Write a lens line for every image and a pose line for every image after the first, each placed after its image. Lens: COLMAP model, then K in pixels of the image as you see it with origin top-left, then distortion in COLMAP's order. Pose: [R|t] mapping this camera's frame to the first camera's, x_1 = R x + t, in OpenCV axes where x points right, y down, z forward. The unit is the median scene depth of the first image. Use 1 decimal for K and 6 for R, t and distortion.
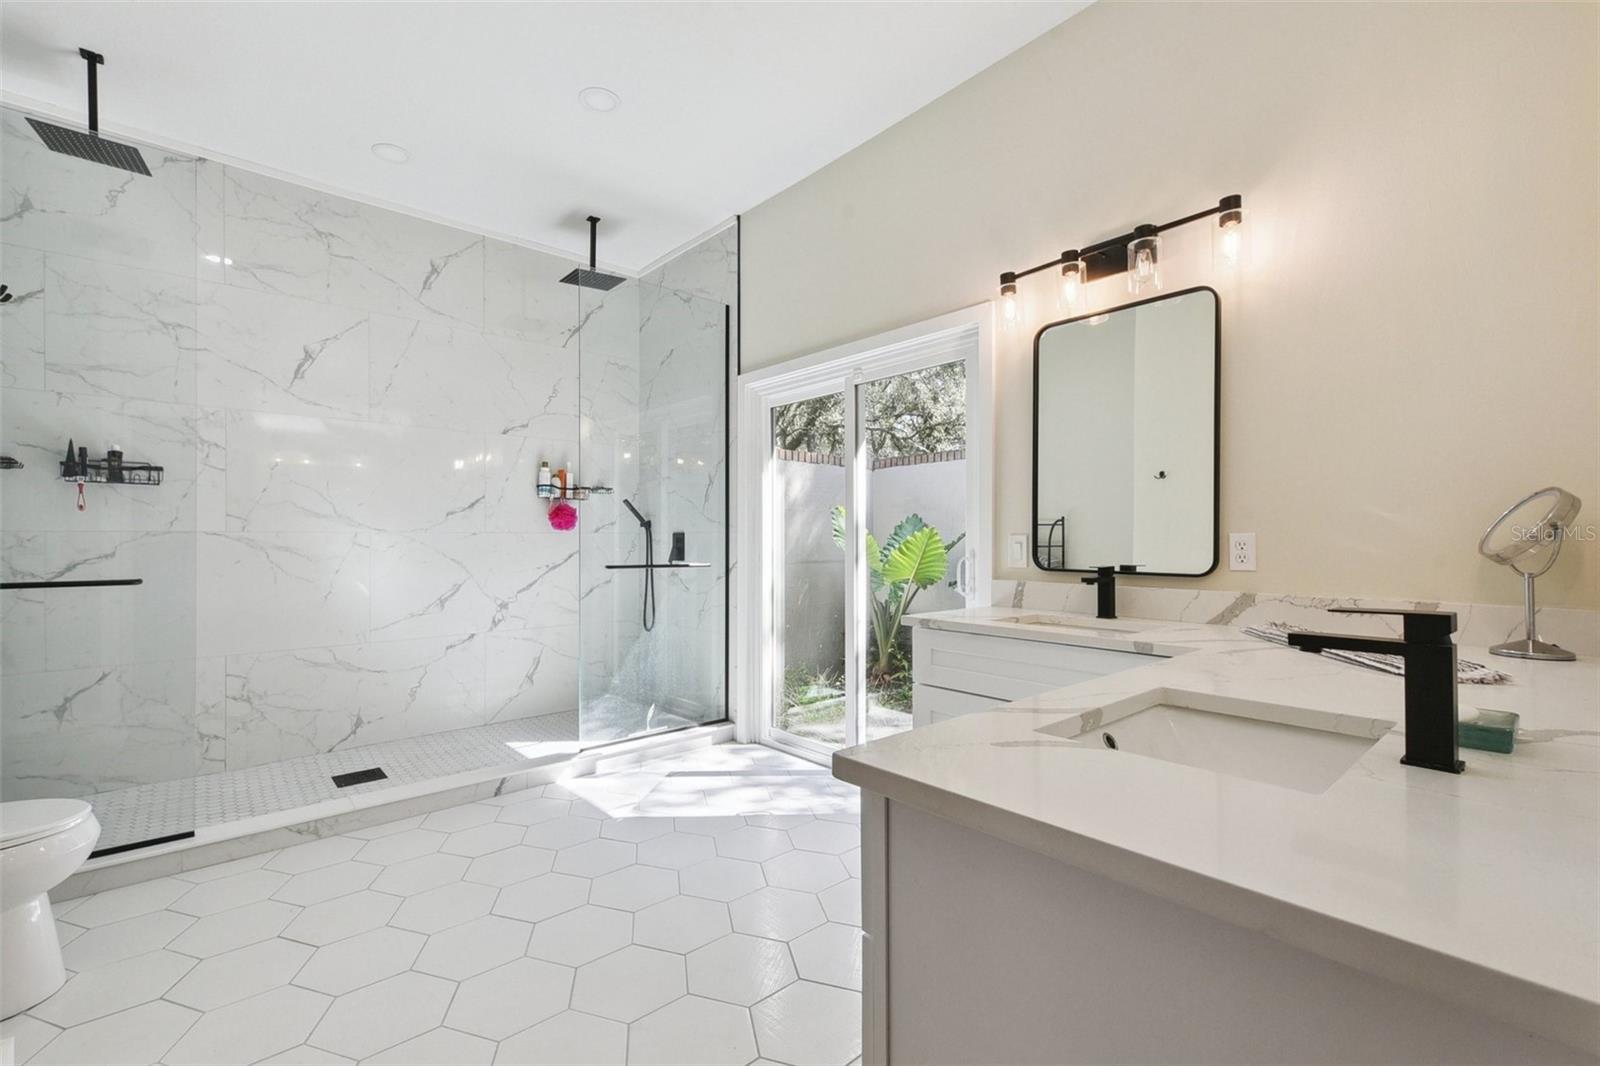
lens RADIAL K [[692.4, 0, 802.2], [0, 692.4, 537.2], [0, 0, 1]] dist [0.013180, 0.000227]
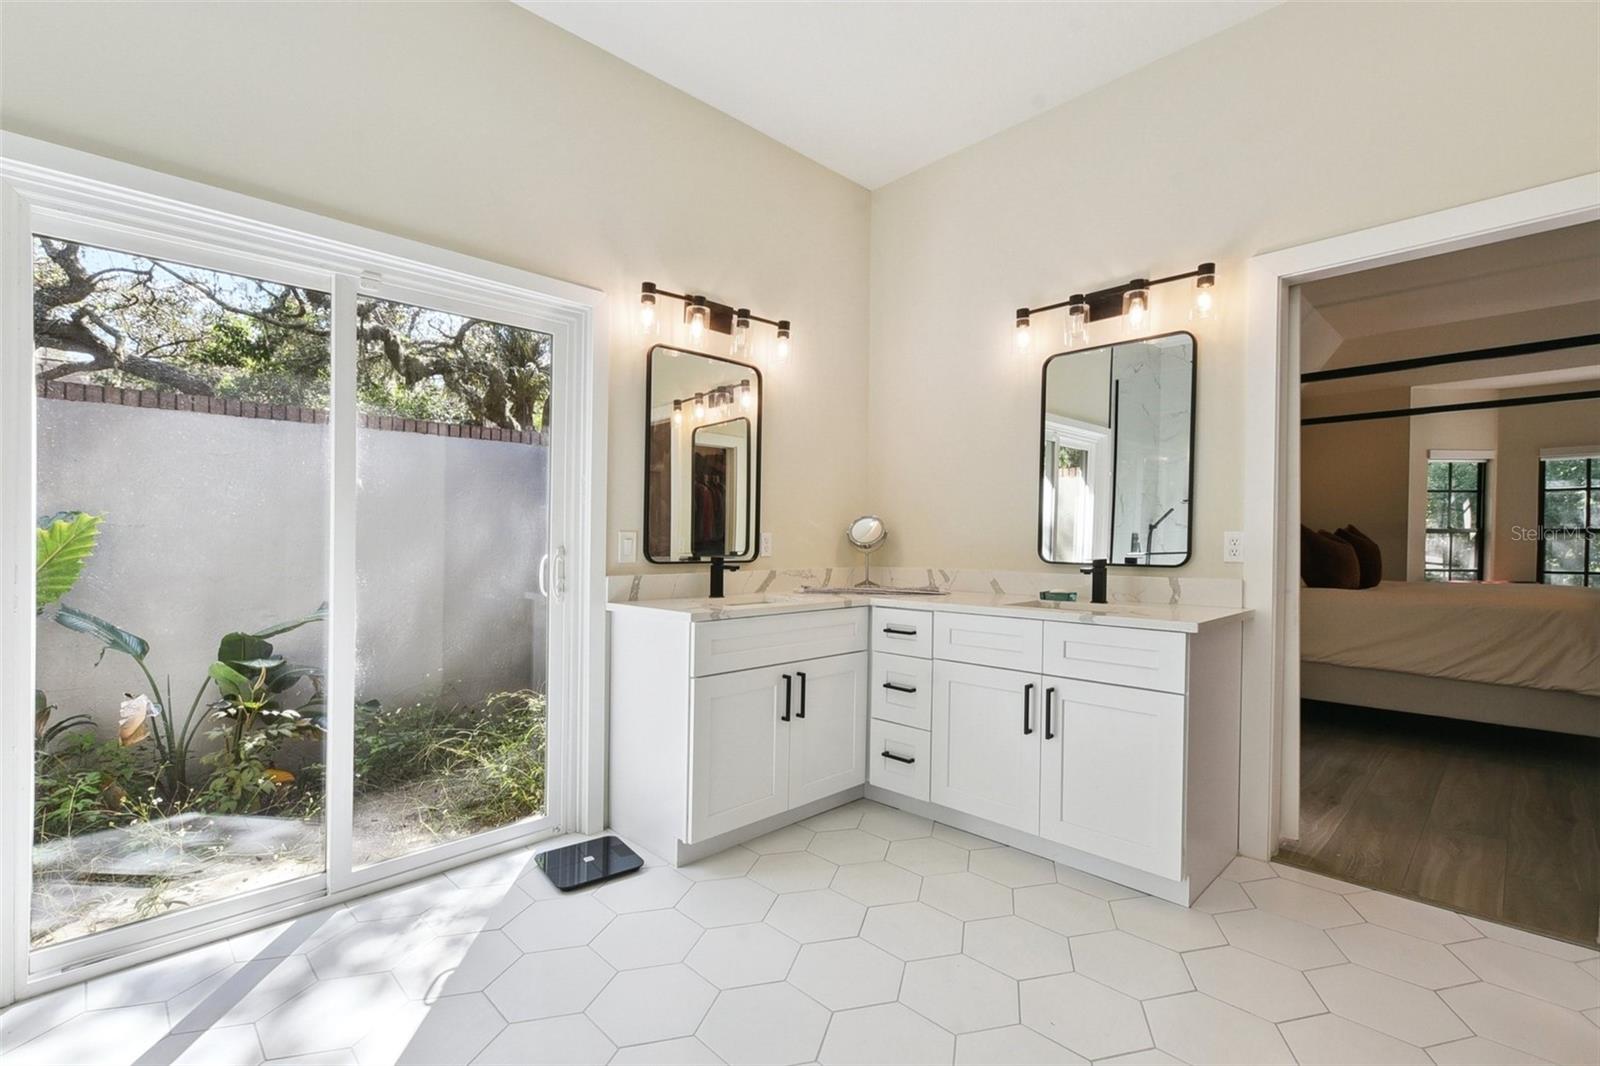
lens RADIAL K [[715.8, 0, 786.4], [0, 715.8, 559.0], [0, 0, 1]] dist [-0.020482, -0.000284]
pose [[-0.052924, -0.024107, 0.998308, -0.754680], [-0.003587, 0.999707, 0.023950, 0.011308], [-0.998592, -0.002314, -0.052995, 0.798549]]
